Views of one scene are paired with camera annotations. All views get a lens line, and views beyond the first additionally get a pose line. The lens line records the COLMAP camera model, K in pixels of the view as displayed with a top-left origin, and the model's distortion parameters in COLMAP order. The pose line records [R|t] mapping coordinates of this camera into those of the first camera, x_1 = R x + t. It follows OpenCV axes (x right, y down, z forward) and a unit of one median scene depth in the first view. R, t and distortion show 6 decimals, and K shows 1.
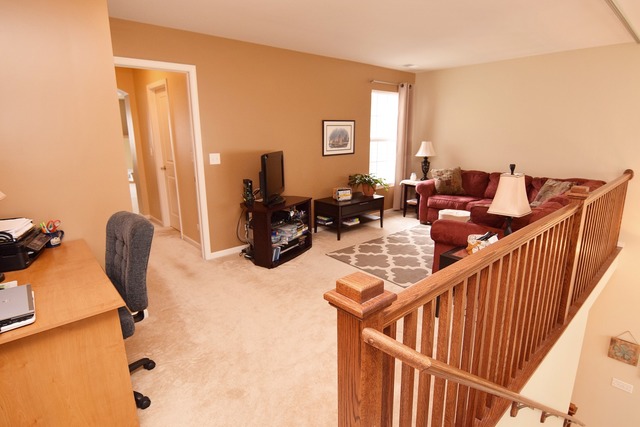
lens RADIAL K [[357.4, 0, 320.0], [0, 357.4, 213.5], [0, 0, 1]] dist [0.001985, -0.019156]
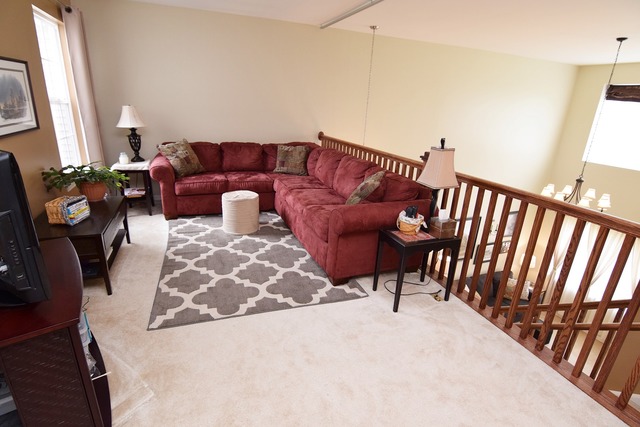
lens RADIAL K [[320.9, 0, 320.0], [0, 320.9, 213.5], [0, 0, 1]] dist [-0.023715, -0.001261]
pose [[0.323580, -0.282882, 0.902925, -0.245535], [0.159418, 0.956921, 0.242668, -0.108759], [-0.932675, 0.065420, 0.354737, 0.532419]]
